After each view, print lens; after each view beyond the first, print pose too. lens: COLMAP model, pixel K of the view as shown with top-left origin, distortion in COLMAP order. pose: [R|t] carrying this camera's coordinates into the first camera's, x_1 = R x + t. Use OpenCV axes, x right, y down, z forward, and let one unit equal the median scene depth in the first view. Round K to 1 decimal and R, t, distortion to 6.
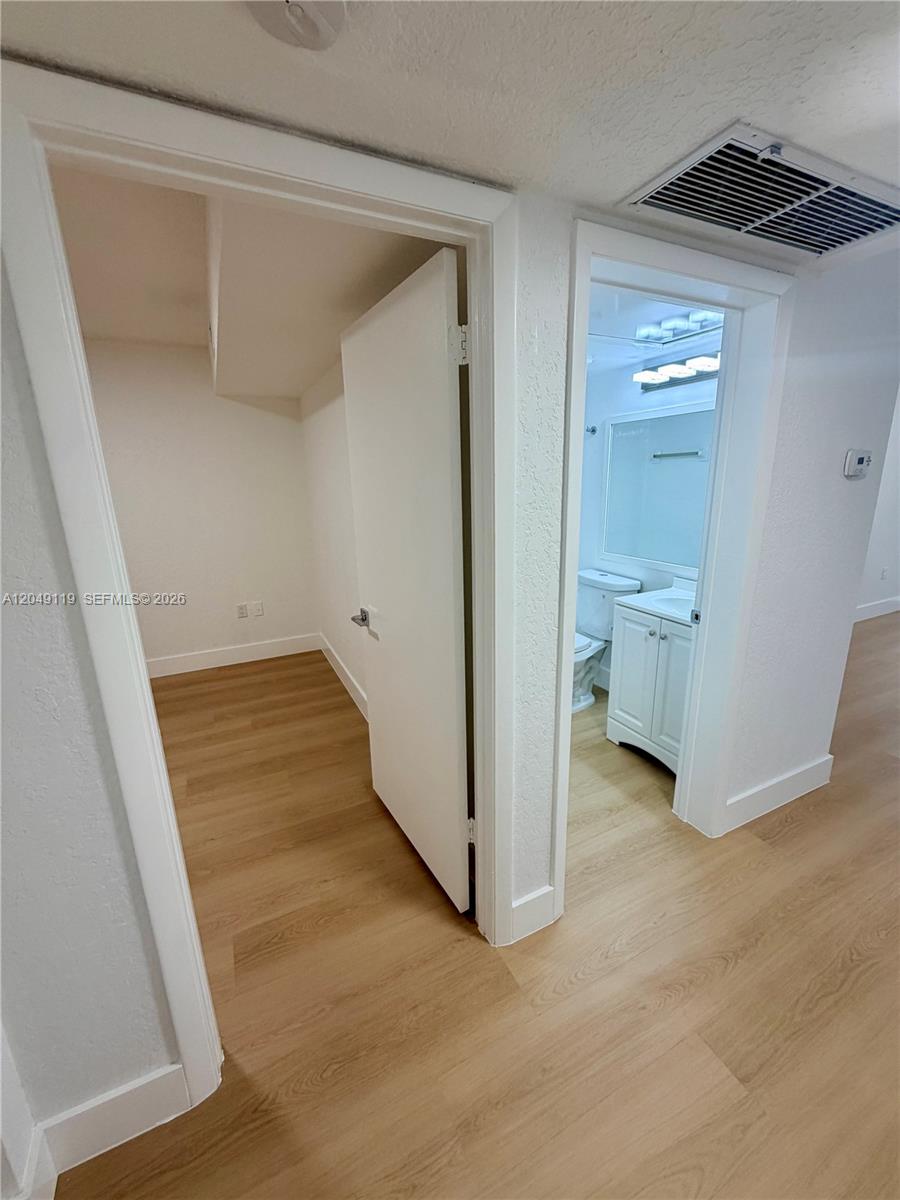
lens RADIAL K [[478.8, 0, 448.8], [0, 478.8, 595.3], [0, 0, 1]] dist [0.000039, -0.000123]
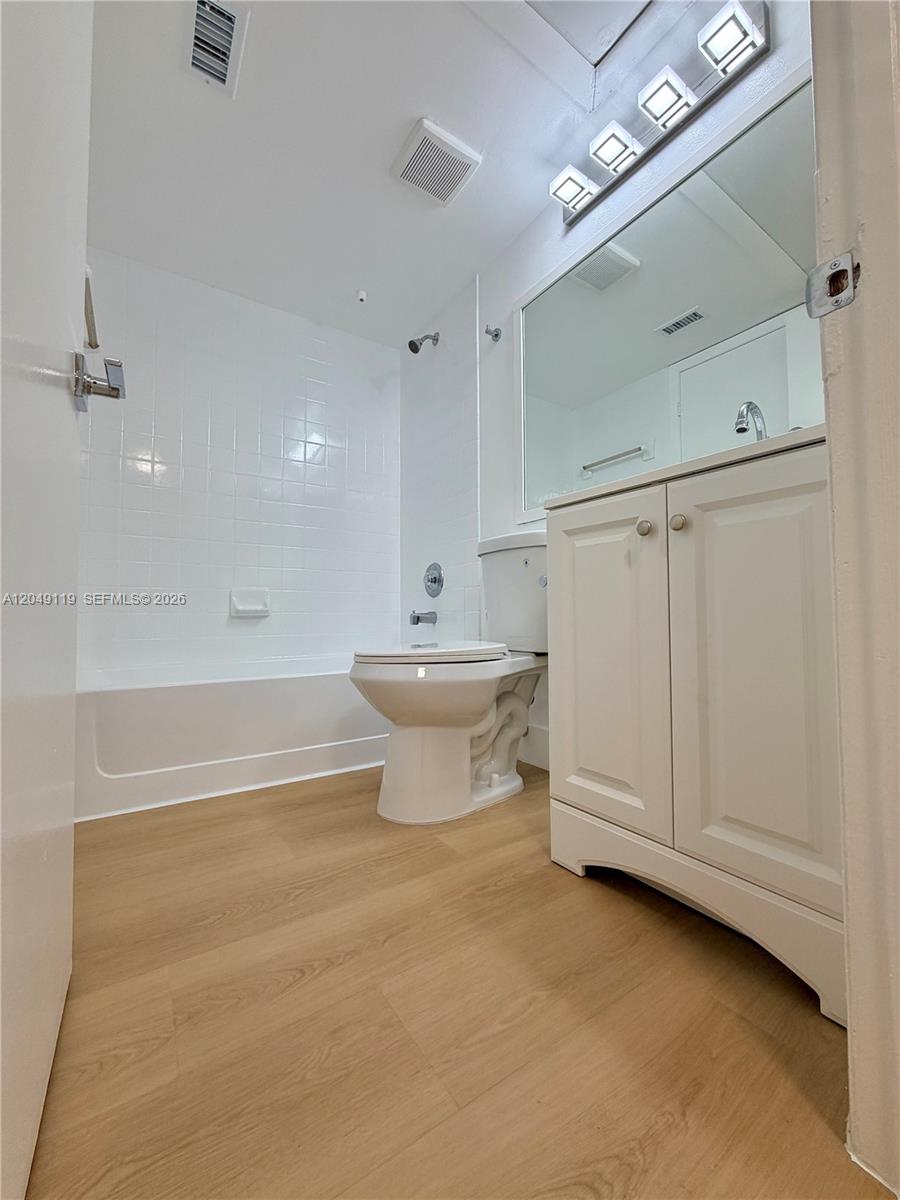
lens RADIAL K [[478.8, 0, 448.8], [0, 478.8, 595.3], [0, 0, 1]] dist [0.000039, -0.000123]
pose [[0.990805, 0.025290, 0.132916, 0.214543], [0.013676, 0.958626, -0.284339, 0.229072], [-0.134608, 0.283542, 0.949465, 0.657920]]
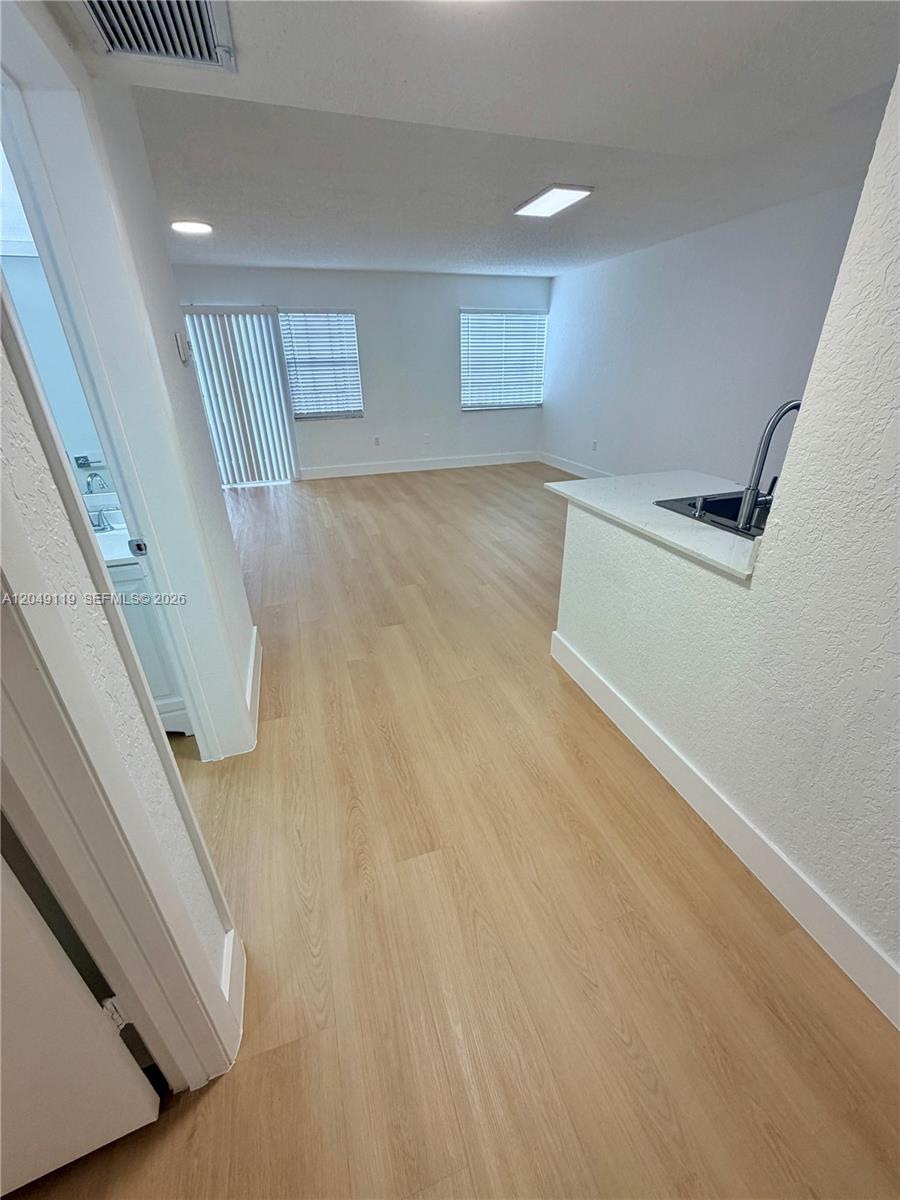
lens RADIAL K [[478.8, 0, 448.8], [0, 478.8, 595.3], [0, 0, 1]] dist [0.000039, -0.000123]
pose [[0.134237, -0.418507, 0.898238, -0.134026], [0.259521, 0.889652, 0.375722, -0.042438], [-0.956362, 0.182676, 0.228036, 0.266614]]
